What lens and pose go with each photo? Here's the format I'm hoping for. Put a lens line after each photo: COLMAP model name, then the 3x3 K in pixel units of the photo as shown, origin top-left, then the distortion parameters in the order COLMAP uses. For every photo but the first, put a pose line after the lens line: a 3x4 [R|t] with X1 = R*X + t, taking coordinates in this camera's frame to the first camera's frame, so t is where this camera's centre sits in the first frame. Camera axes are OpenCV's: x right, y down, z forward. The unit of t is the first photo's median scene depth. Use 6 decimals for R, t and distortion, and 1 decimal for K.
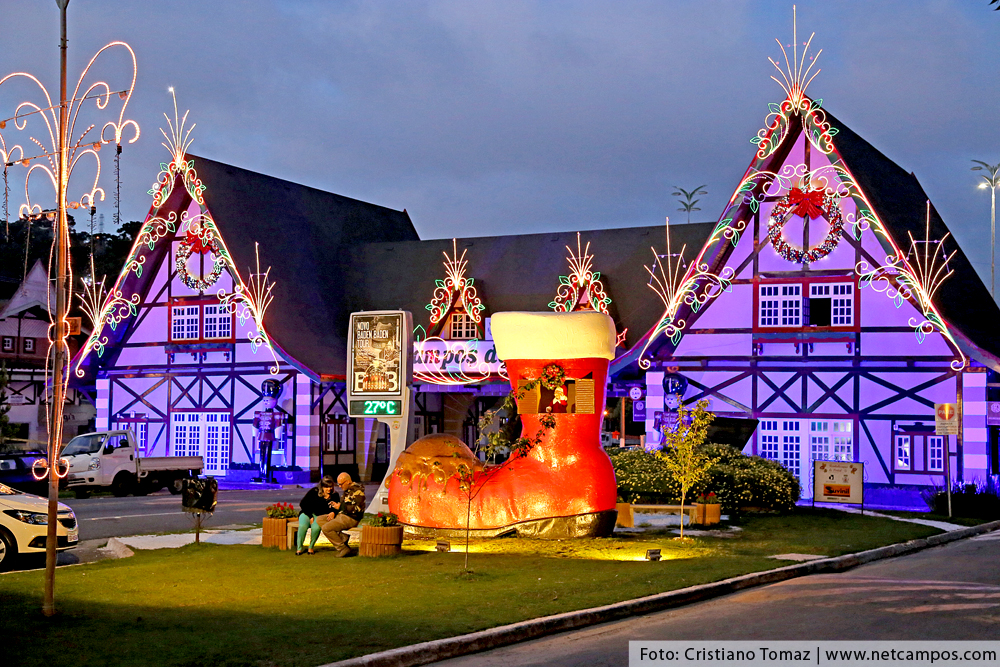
lens RADIAL K [[1404.6, 0, 497.2], [0, 1404.6, 336.8], [0, 0, 1]] dist [0.179167, -0.007333]
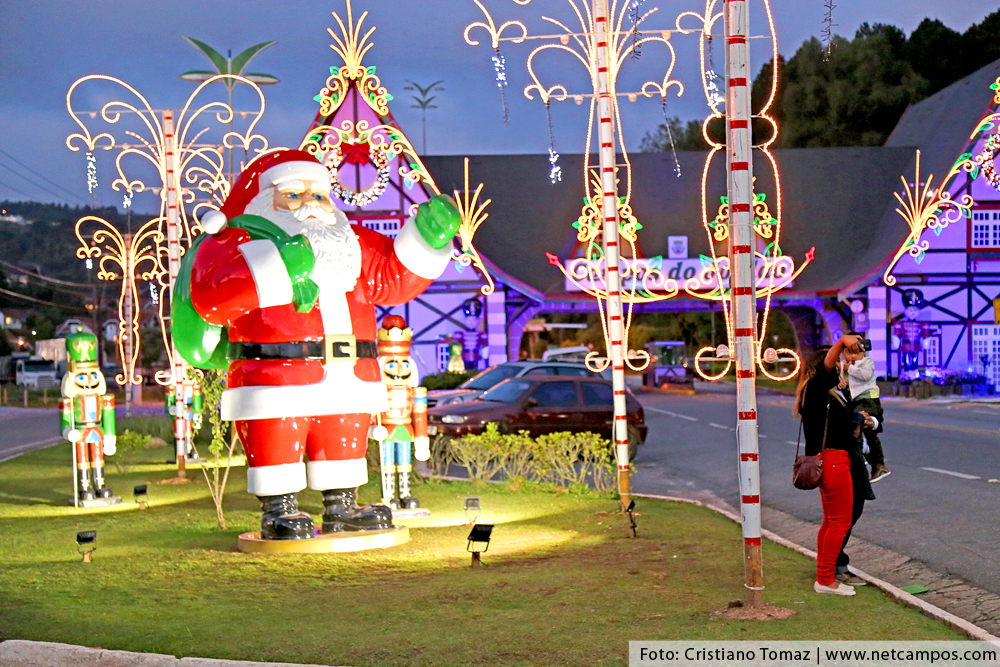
lens RADIAL K [[1876.4, 0, 499.8], [0, 1876.4, 334.6], [0, 0, 1]] dist [0.318447, 0.177338]
pose [[0.864777, -0.021775, 0.501684, -0.864371], [-0.004675, 0.998667, 0.051405, -0.013184], [-0.502135, -0.046799, 0.863522, -0.151293]]
